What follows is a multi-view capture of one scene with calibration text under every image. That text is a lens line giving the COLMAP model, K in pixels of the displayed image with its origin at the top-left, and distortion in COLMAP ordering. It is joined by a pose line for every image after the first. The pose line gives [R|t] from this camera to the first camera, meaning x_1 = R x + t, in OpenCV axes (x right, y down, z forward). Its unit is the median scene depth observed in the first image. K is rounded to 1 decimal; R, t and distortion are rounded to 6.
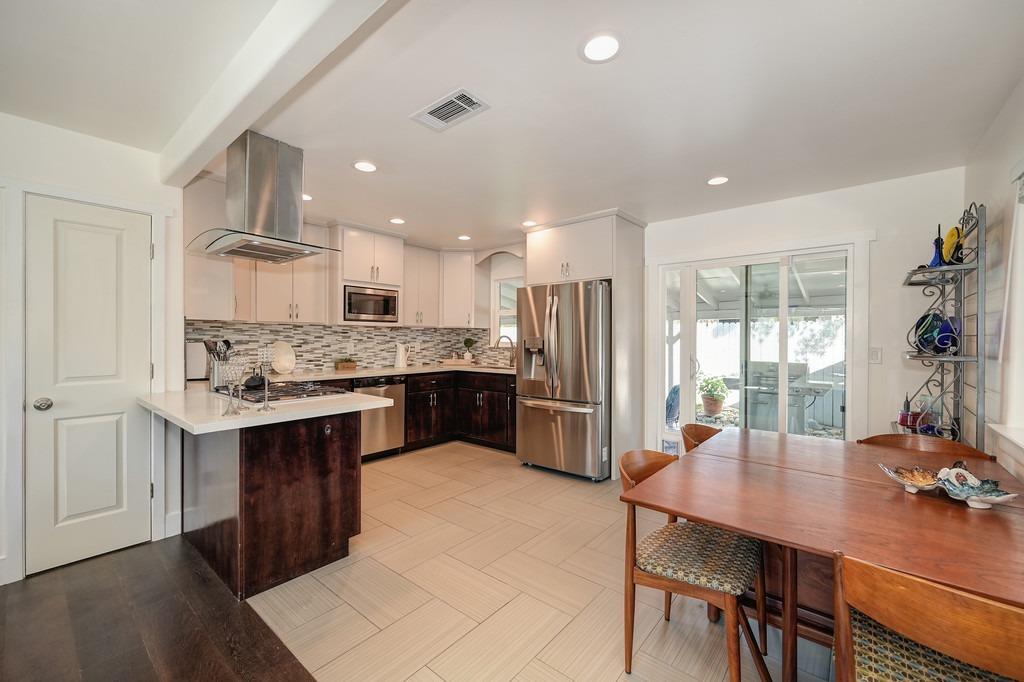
lens RADIAL K [[414.4, 0, 516.7], [0, 414.4, 341.6], [0, 0, 1]] dist [-0.001871, -0.000136]
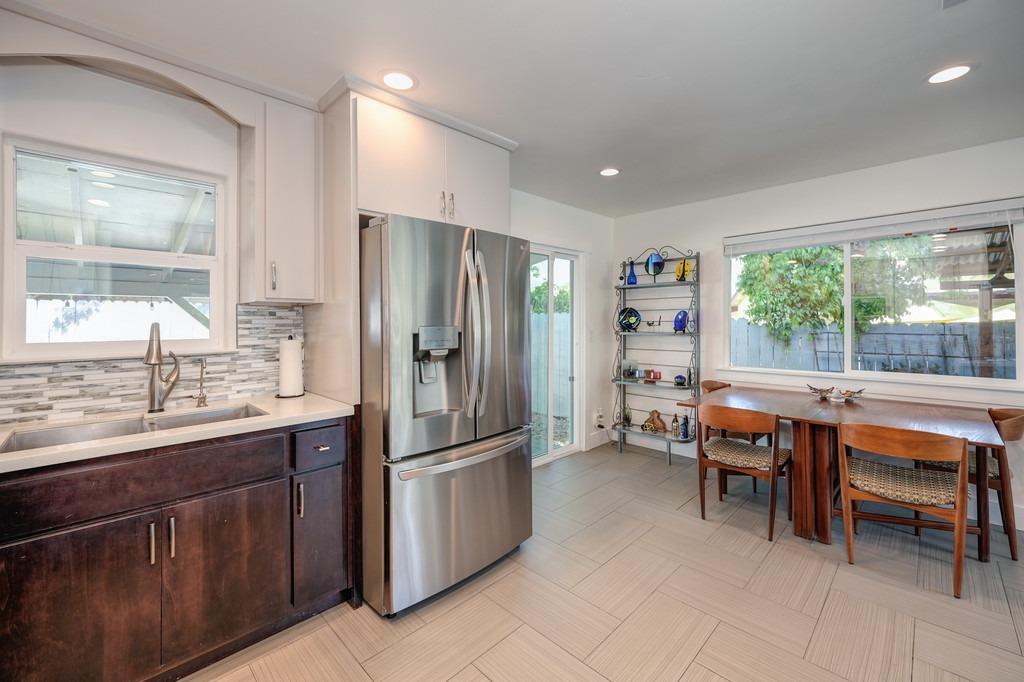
lens RADIAL K [[414.4, 0, 514.3], [0, 414.4, 319.5], [0, 0, 1]] dist [-0.001871, -0.000136]
pose [[0.096892, 0.004221, 0.995286, -0.374806], [0.013322, 0.999896, -0.005537, -0.013059], [-0.995206, 0.013795, 0.096825, 0.753124]]
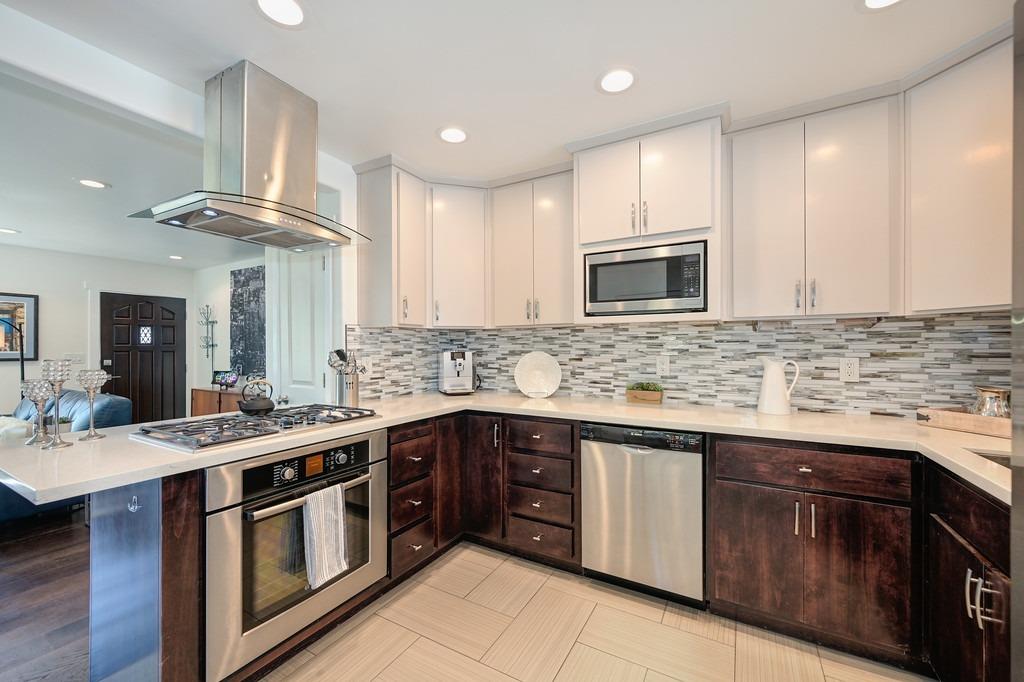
lens RADIAL K [[414.4, 0, 510.9], [0, 414.4, 347.8], [0, 0, 1]] dist [-0.001871, -0.000136]
pose [[0.167474, -0.001677, -0.985875, 0.115117], [-0.004396, 0.999987, -0.002448, -0.005252], [0.985867, 0.004744, 0.167465, 0.722831]]
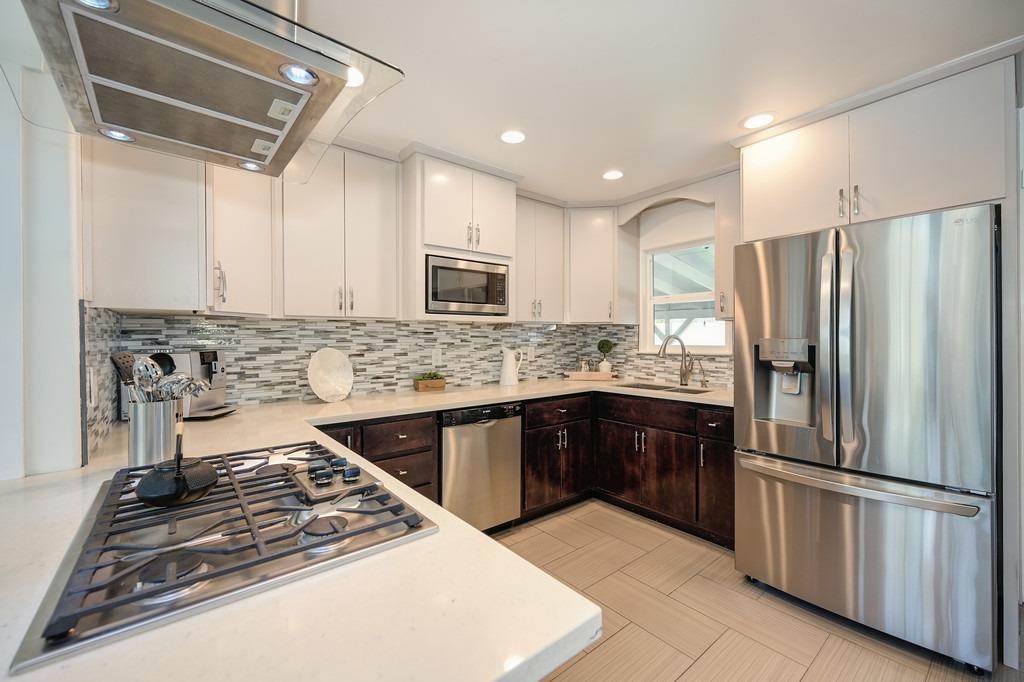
lens RADIAL K [[414.4, 0, 519.6], [0, 414.4, 338.9], [0, 0, 1]] dist [-0.001871, -0.000136]
pose [[0.981934, -0.006561, -0.189111, -0.152567], [0.005865, 0.999974, -0.004243, -0.008727], [0.189134, 0.003057, 0.981946, 0.391354]]
